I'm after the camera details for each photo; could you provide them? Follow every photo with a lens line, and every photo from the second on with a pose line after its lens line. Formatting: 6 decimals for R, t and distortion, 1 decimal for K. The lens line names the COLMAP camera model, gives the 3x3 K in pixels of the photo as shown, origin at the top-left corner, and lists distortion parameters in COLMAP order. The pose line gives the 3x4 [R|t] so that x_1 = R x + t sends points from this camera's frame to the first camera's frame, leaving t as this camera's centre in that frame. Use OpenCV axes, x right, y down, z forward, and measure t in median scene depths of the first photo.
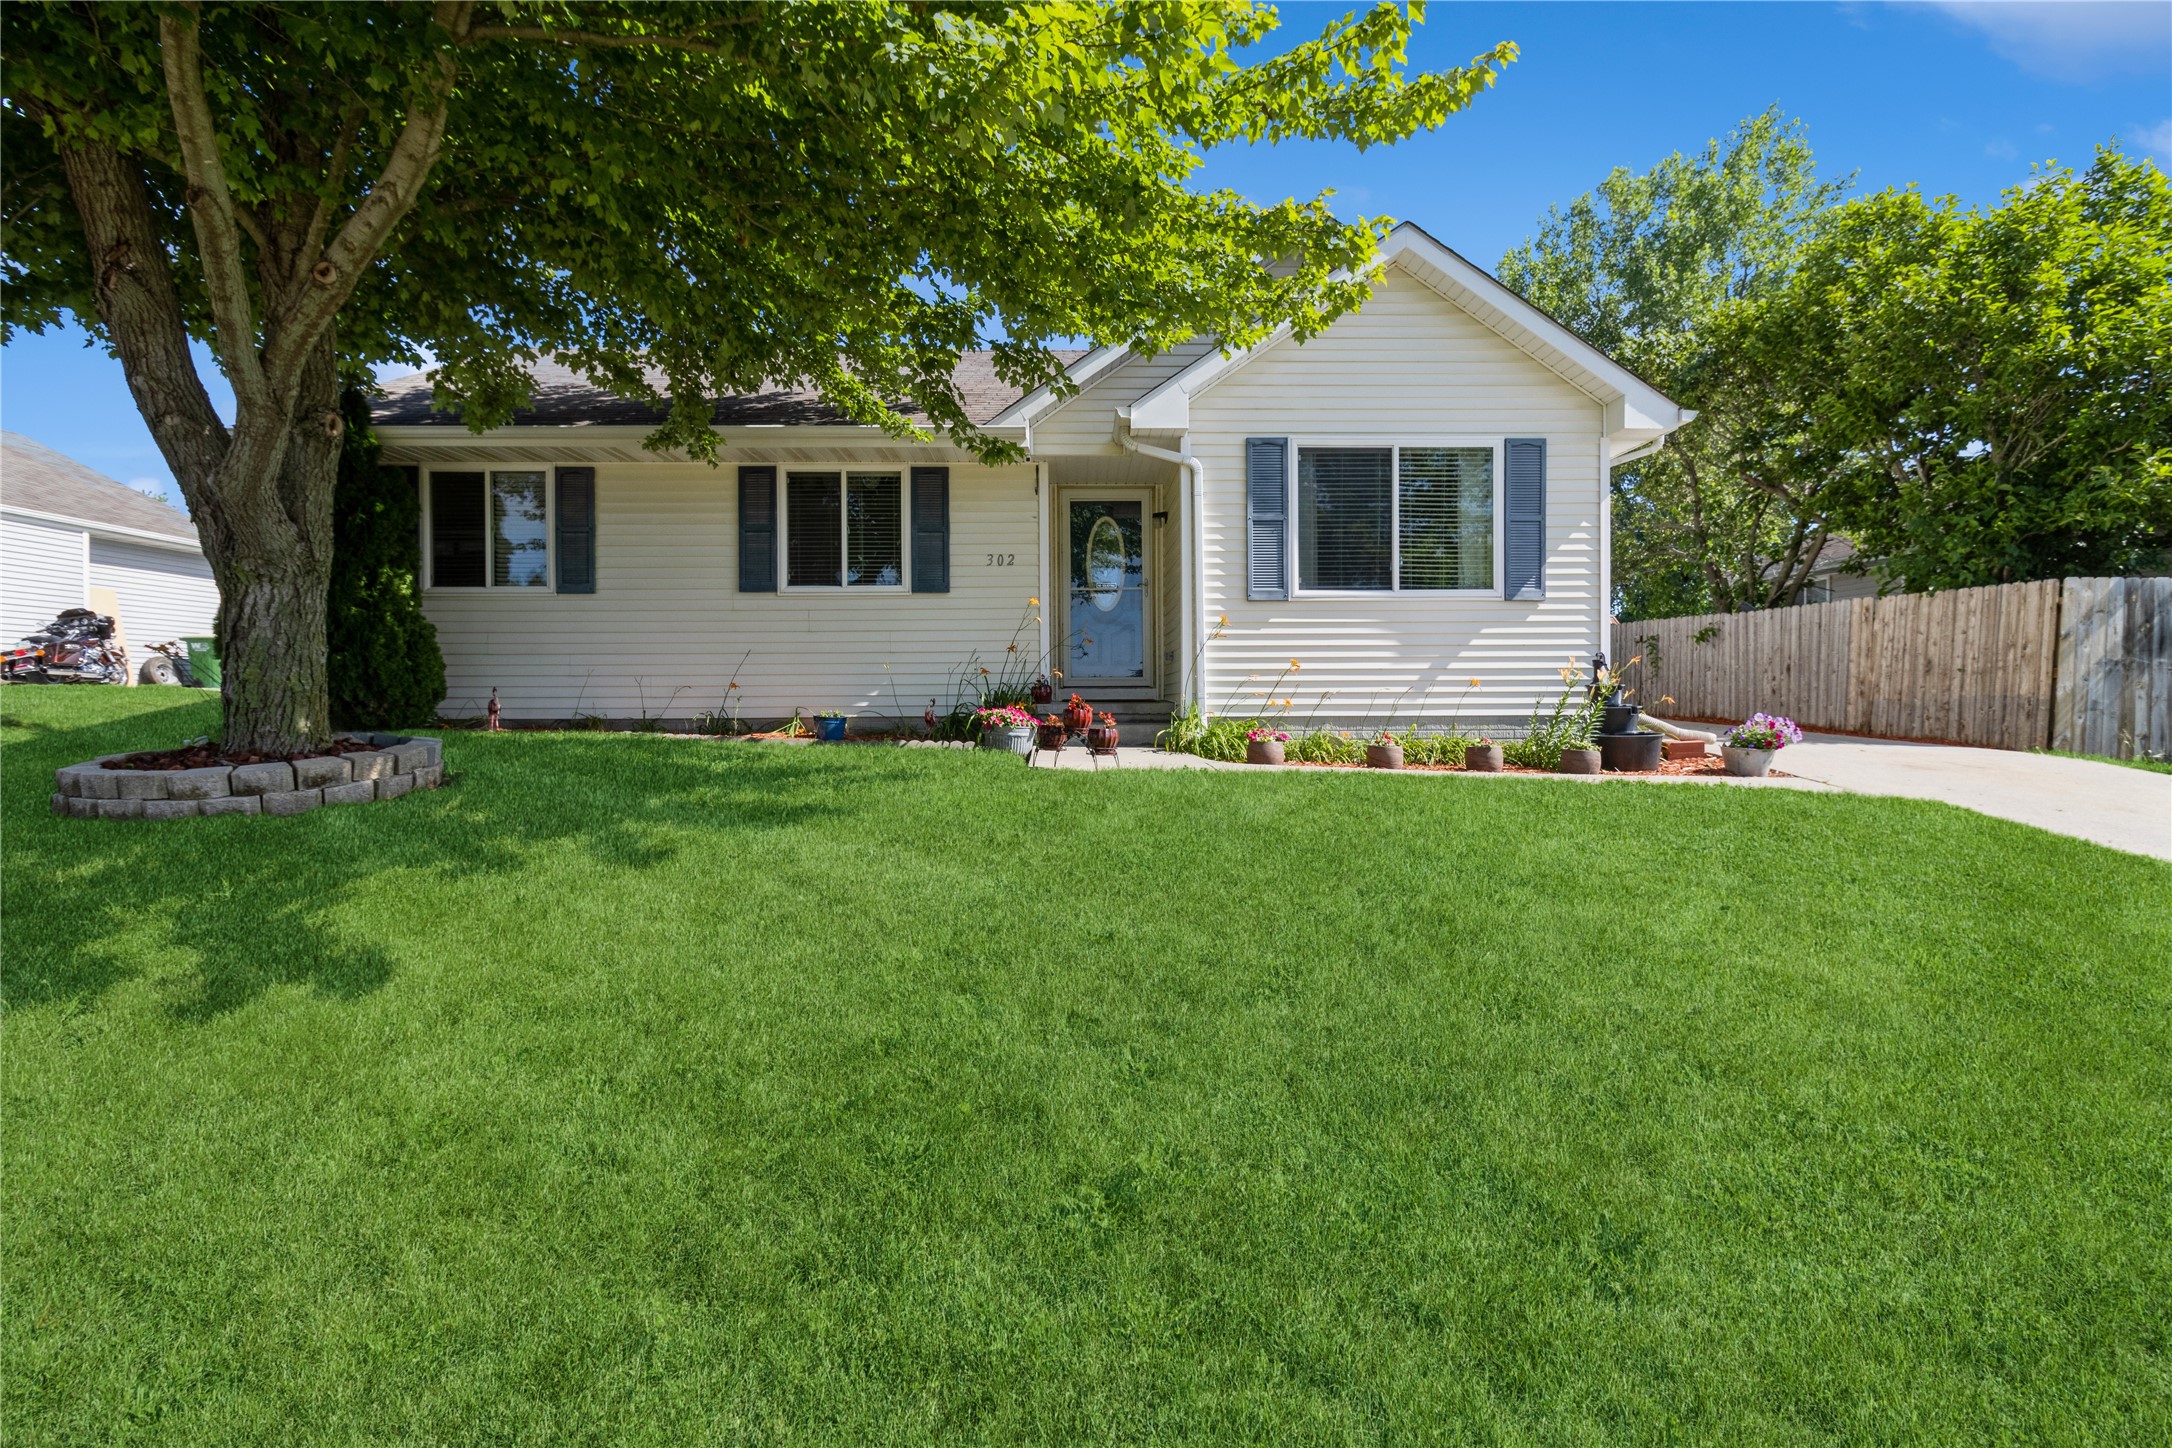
lens RADIAL K [[1001.0, 0, 1083.7], [0, 1001.0, 713.4], [0, 0, 1]] dist [-0.000013, 0.000103]
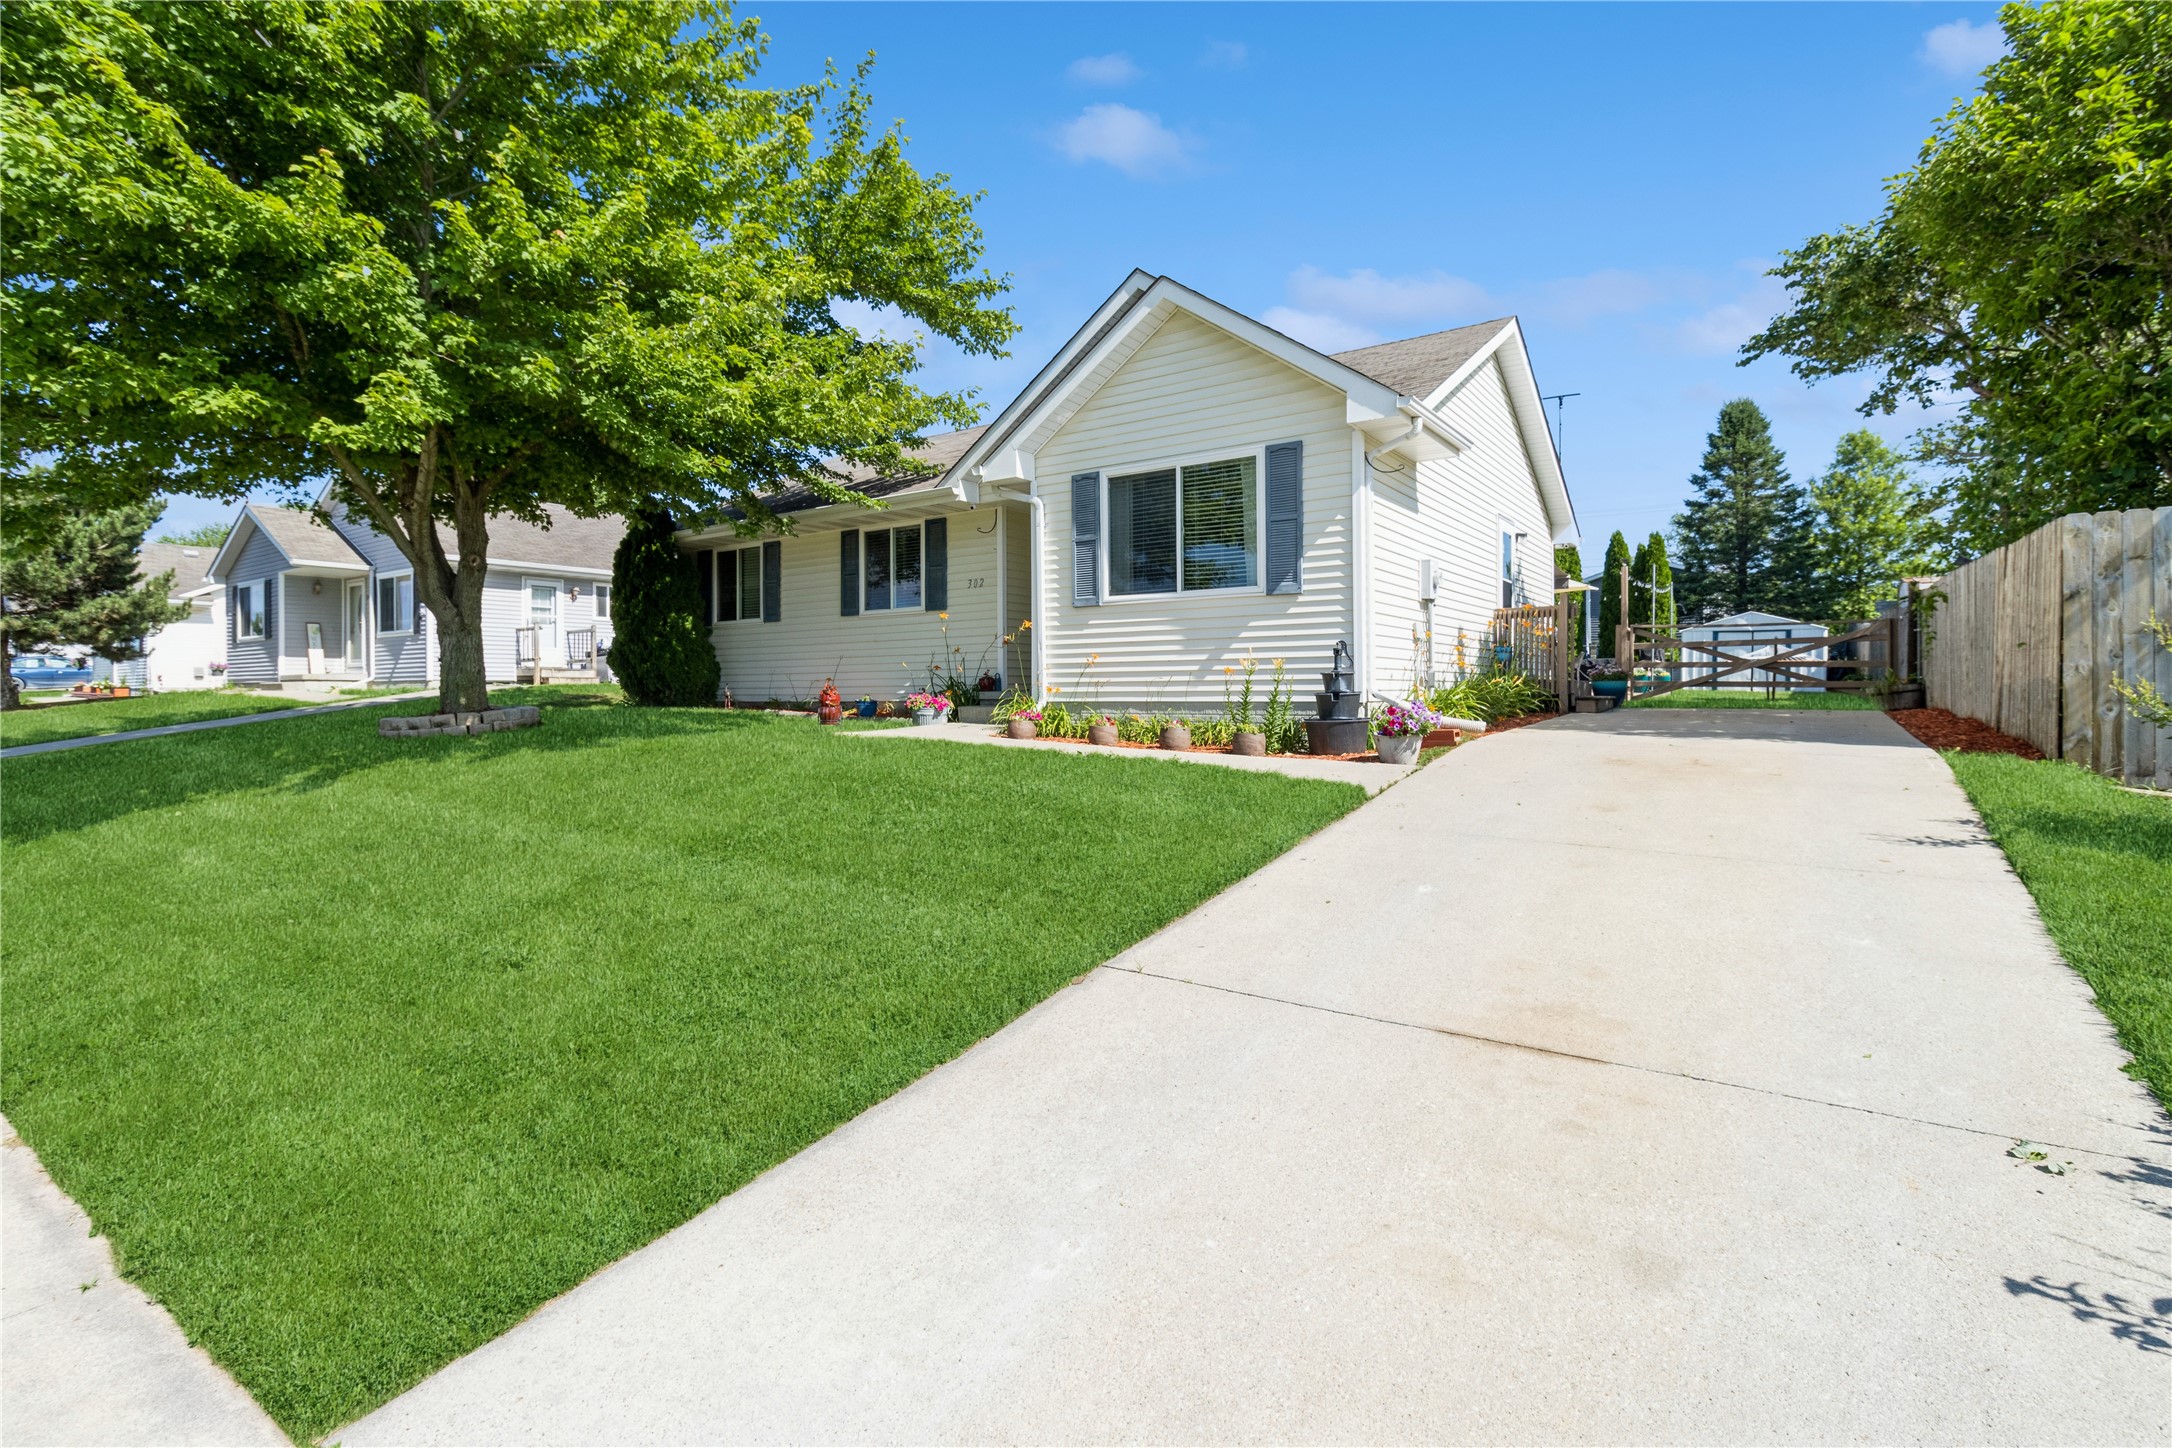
lens RADIAL K [[1031.2, 0, 1093.6], [0, 1031.2, 695.1], [0, 0, 1]] dist [-0.013175, 0.000742]
pose [[0.807253, 0.001002, -0.590204, 0.922260], [-0.005913, 0.999962, -0.006390, 0.002992], [0.590176, 0.008648, 0.807229, -0.006671]]
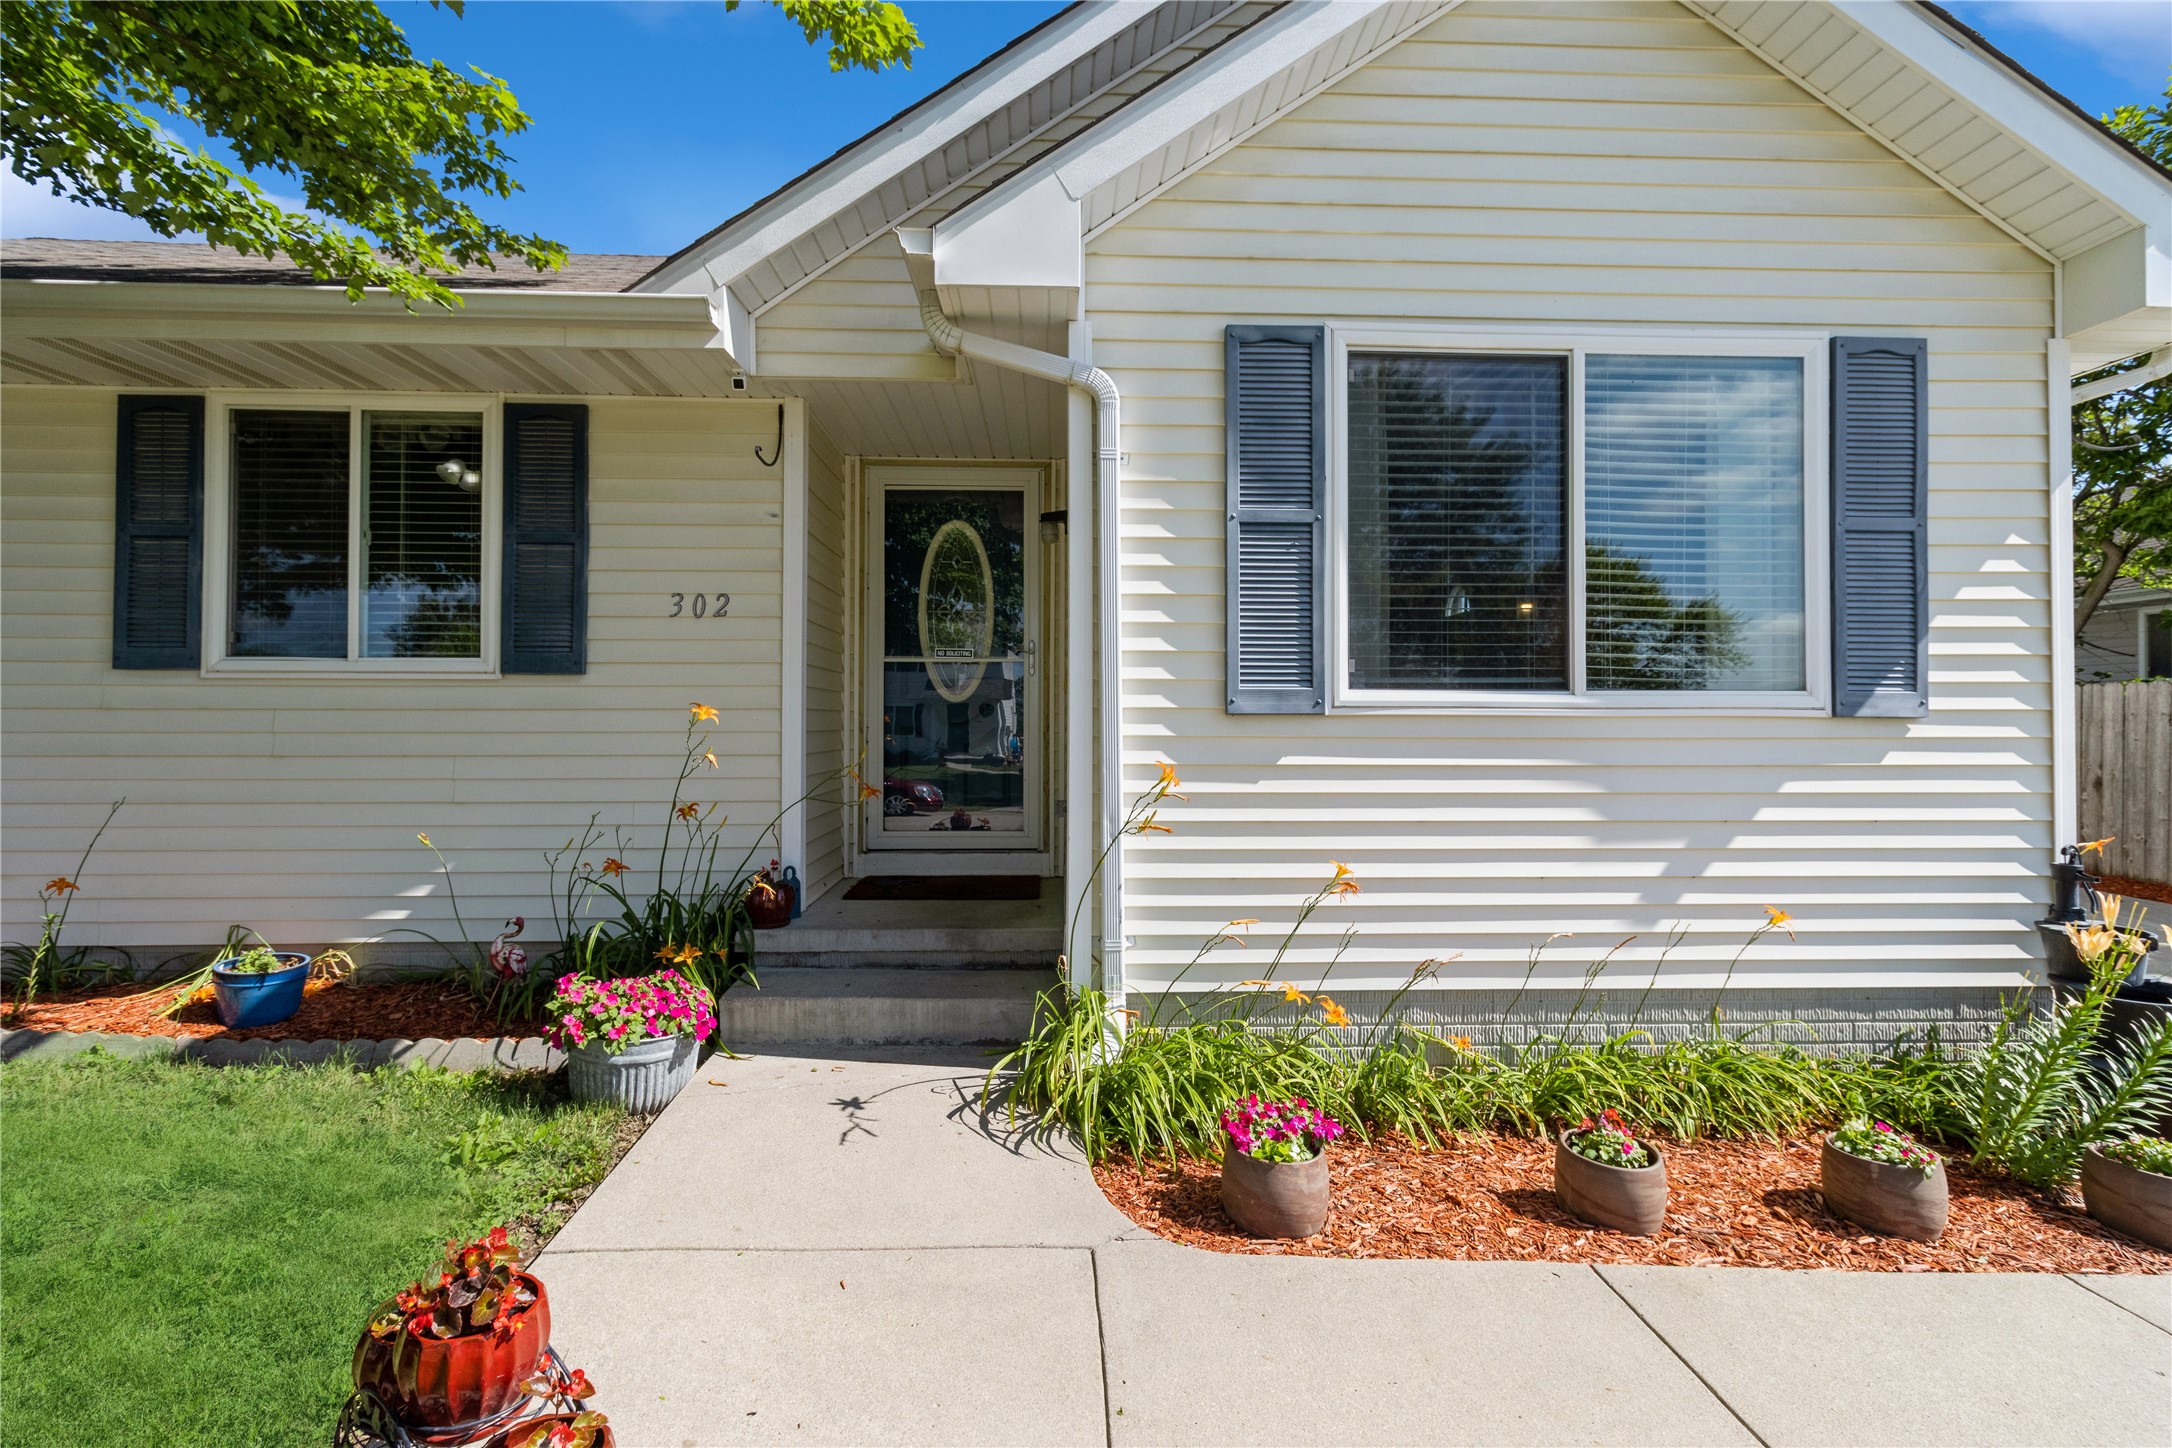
lens RADIAL K [[996.0, 0, 1089.8], [0, 996.0, 713.3], [0, 0, 1]] dist [0.009035, 0.000482]
pose [[0.999738, 0.008001, 0.021429, 0.096680], [-0.007419, 0.999606, -0.027080, -0.100130], [-0.021637, 0.026914, 0.999404, 0.580791]]
